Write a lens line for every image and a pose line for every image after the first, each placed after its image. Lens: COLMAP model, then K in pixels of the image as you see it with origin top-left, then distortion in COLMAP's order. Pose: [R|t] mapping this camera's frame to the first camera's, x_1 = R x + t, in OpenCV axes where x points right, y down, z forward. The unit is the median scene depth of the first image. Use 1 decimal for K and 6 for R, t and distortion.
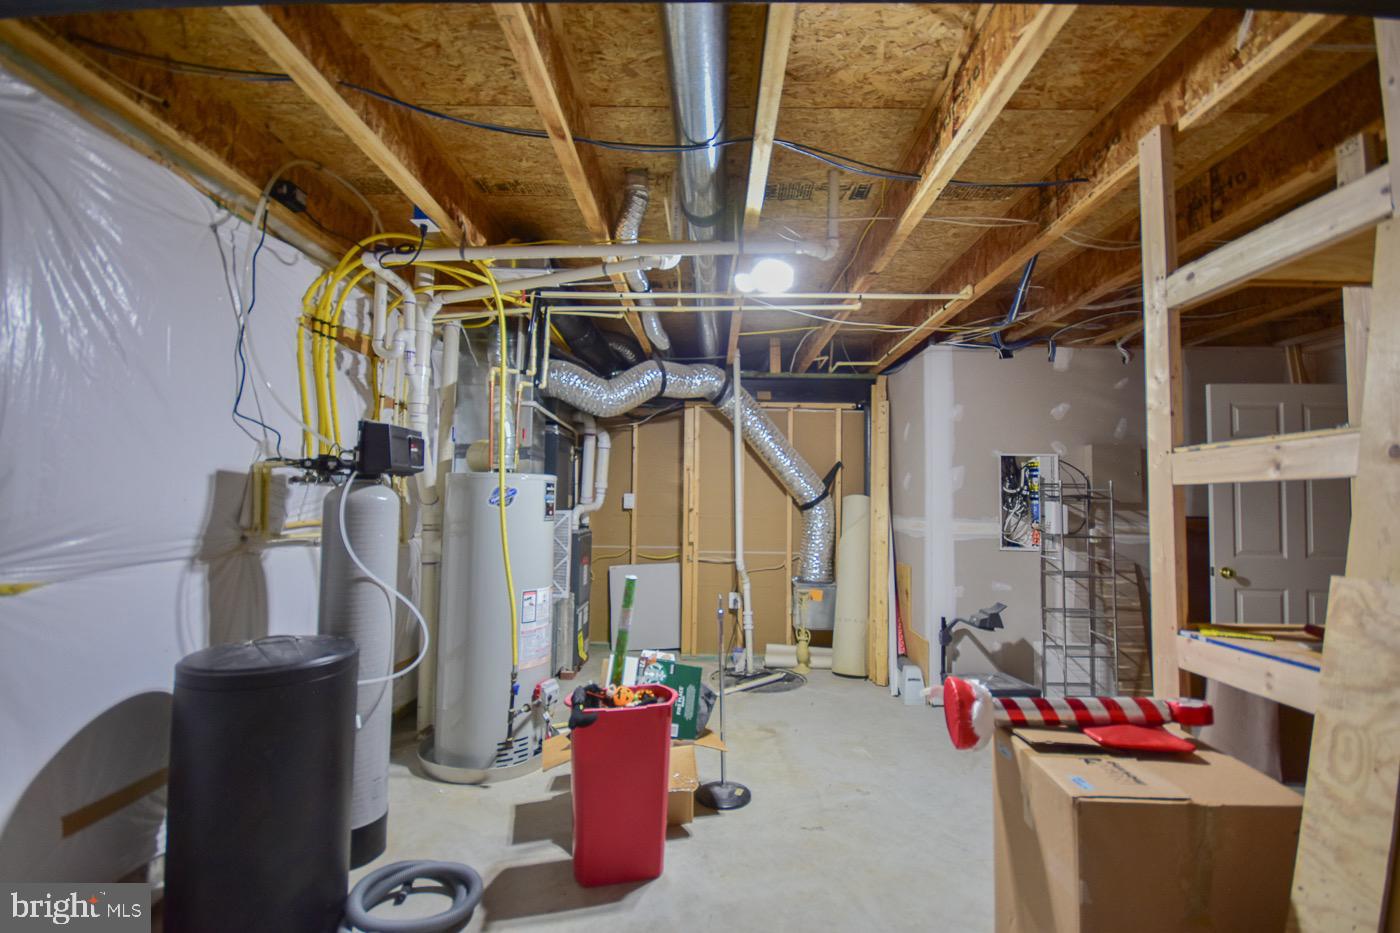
lens RADIAL K [[614.0, 0, 702.0], [0, 614.0, 472.3], [0, 0, 1]] dist [0.015460, -0.016244]
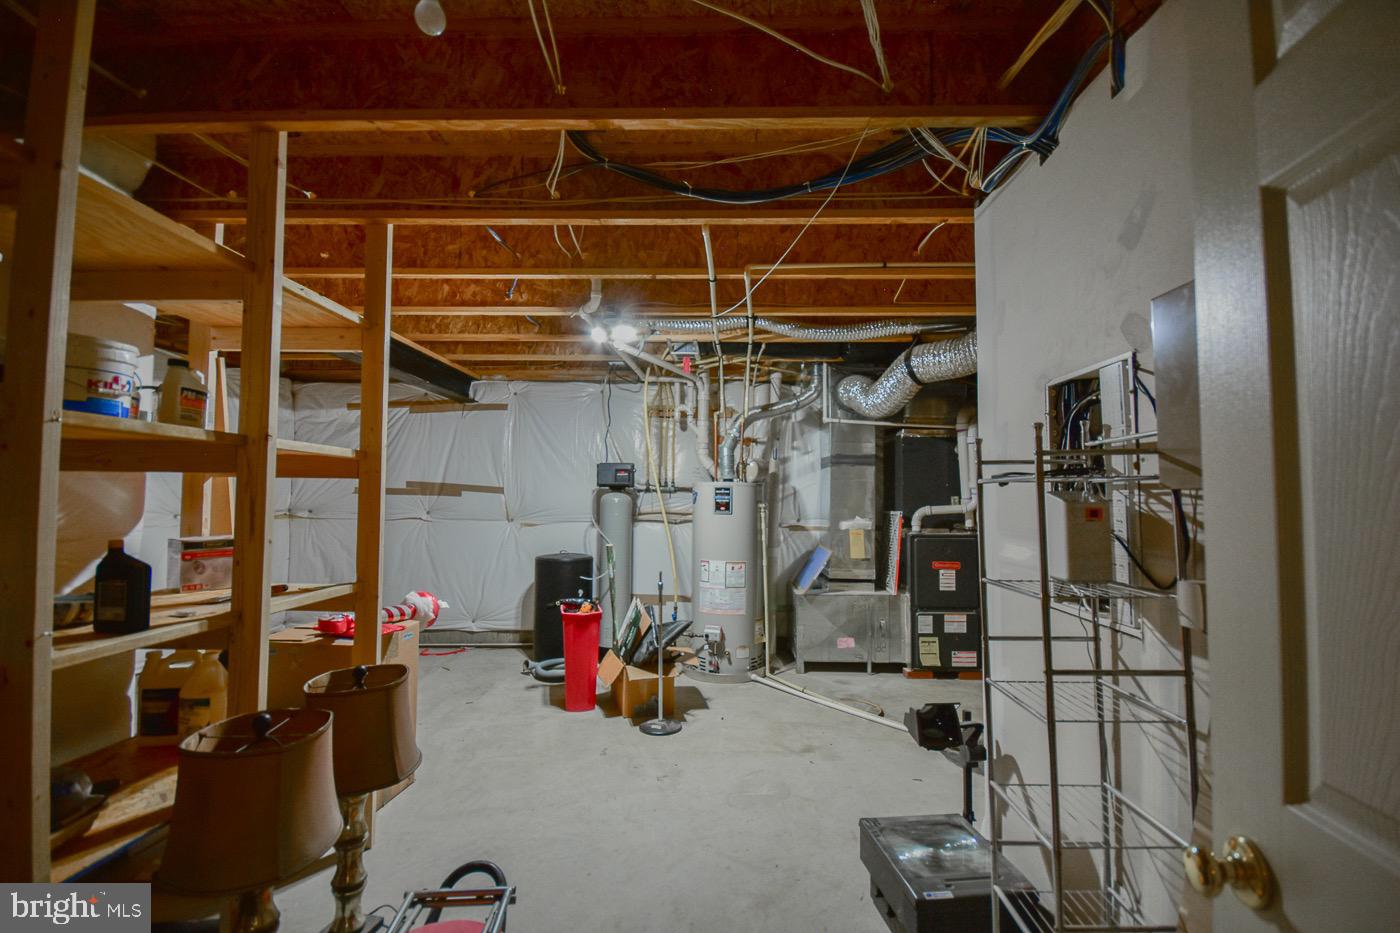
lens RADIAL K [[614.0, 0, 702.0], [0, 614.0, 472.3], [0, 0, 1]] dist [0.015460, -0.016244]
pose [[-0.017403, -0.055919, -0.998284, 1.312497], [0.044713, 0.997392, -0.056649, 0.067345], [0.998848, -0.045622, -0.014858, 1.099010]]
